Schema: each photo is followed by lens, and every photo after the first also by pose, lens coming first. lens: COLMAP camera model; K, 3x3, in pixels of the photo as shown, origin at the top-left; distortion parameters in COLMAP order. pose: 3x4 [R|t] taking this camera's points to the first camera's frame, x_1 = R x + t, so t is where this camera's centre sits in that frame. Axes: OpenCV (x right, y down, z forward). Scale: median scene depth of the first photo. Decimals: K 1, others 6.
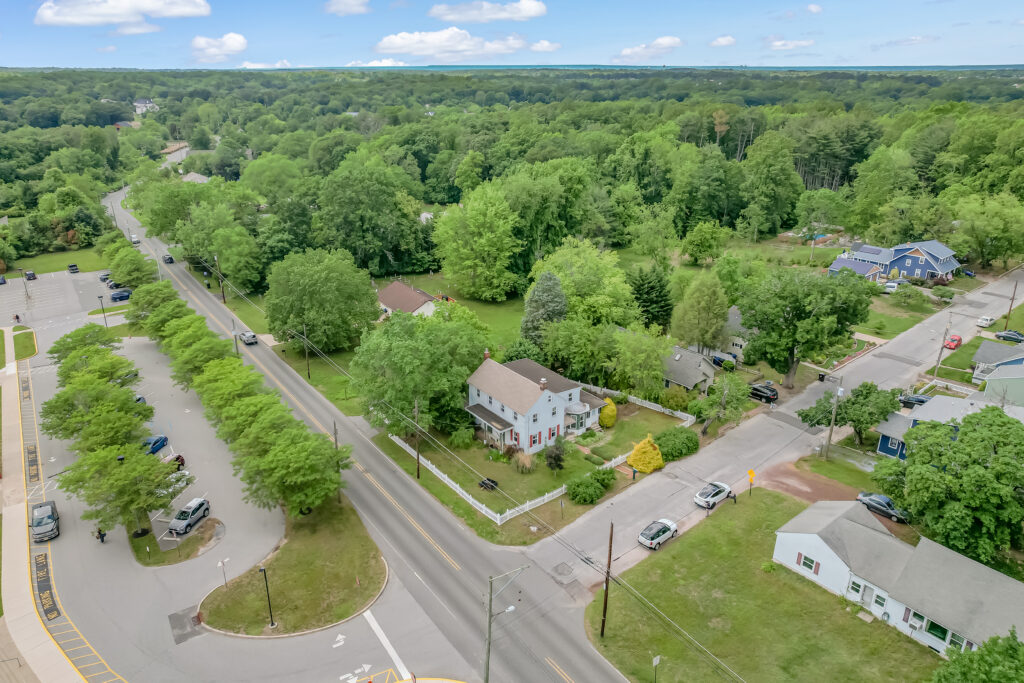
lens RADIAL K [[661.2, 0, 512.0], [0, 661.2, 341.5], [0, 0, 1]] dist [0.002255, 0.004070]
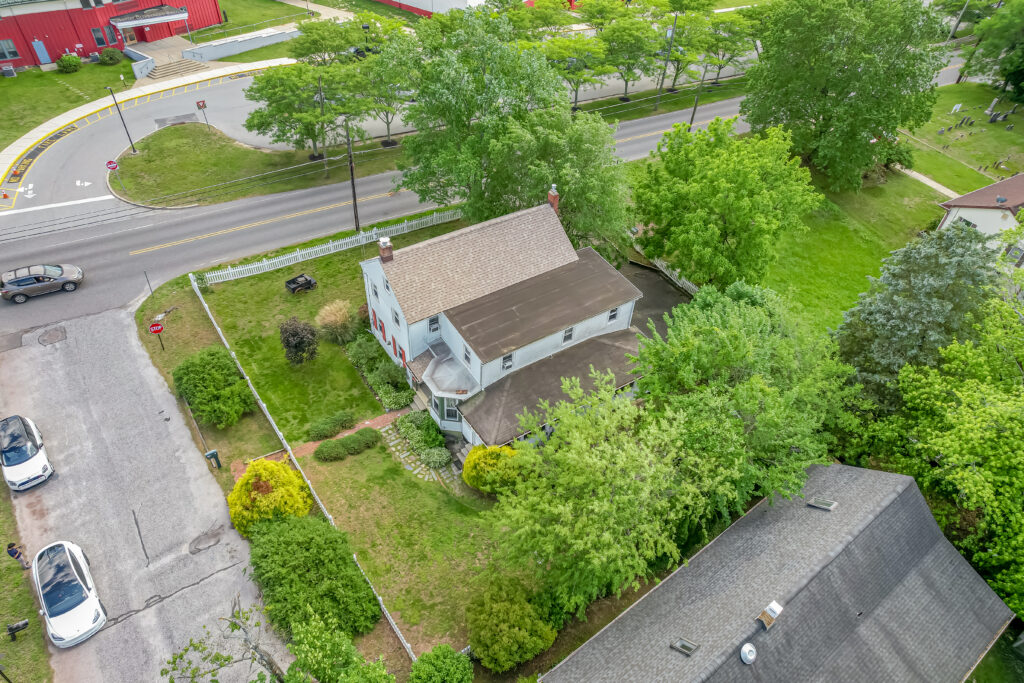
lens RADIAL K [[661.2, 0, 512.0], [0, 661.2, 341.5], [0, 0, 1]] dist [0.002255, 0.004070]
pose [[-0.061140, 0.693060, -0.718283, 0.465534], [-0.404622, 0.640638, 0.652583, -0.262074], [0.912438, 0.330532, 0.241259, 1.063130]]
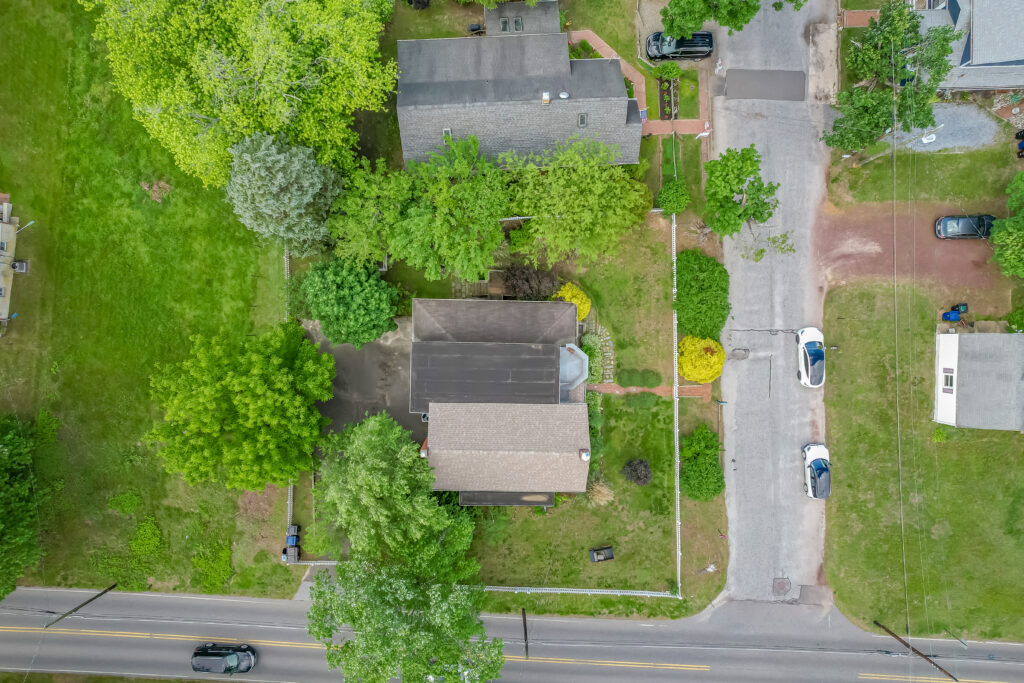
lens RADIAL K [[661.2, 0, 512.0], [0, 661.2, 341.5], [0, 0, 1]] dist [0.002255, 0.004070]
pose [[0.611904, -0.790930, 0.001732, 0.095878], [0.259202, 0.202599, 0.944335, -0.593546], [-0.747254, -0.577393, 0.328982, 0.979265]]
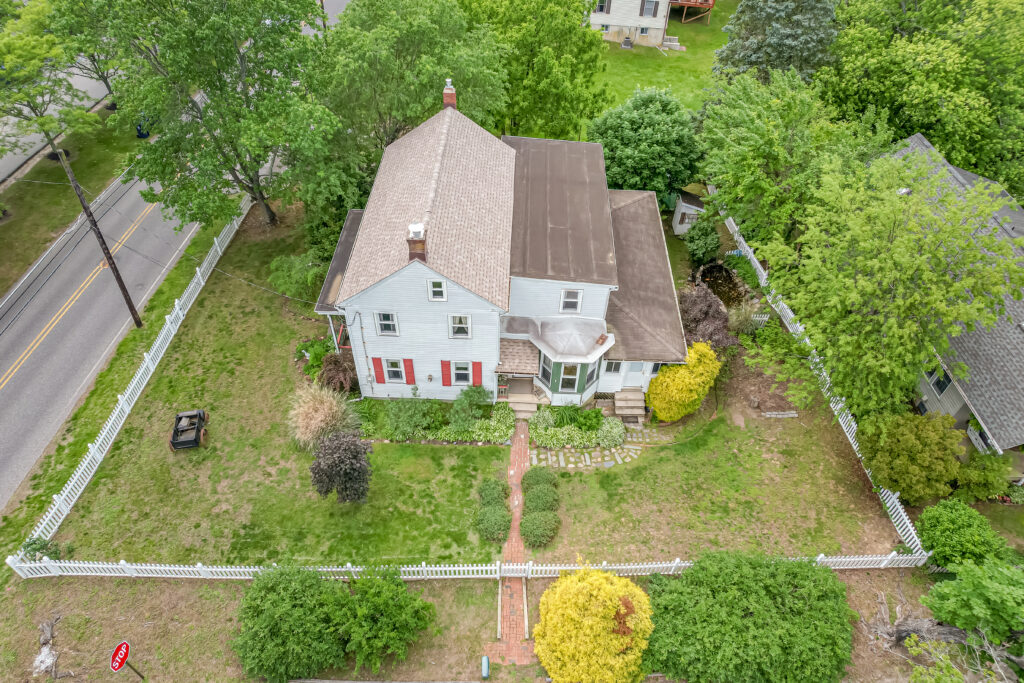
lens RADIAL K [[661.2, 0, 512.0], [0, 661.2, 341.5], [0, 0, 1]] dist [0.002255, 0.004070]
pose [[0.781589, 0.470259, -0.409848, 0.248083], [-0.264442, 0.844849, 0.465082, -0.055832], [0.564968, -0.255123, 0.784680, 0.826568]]
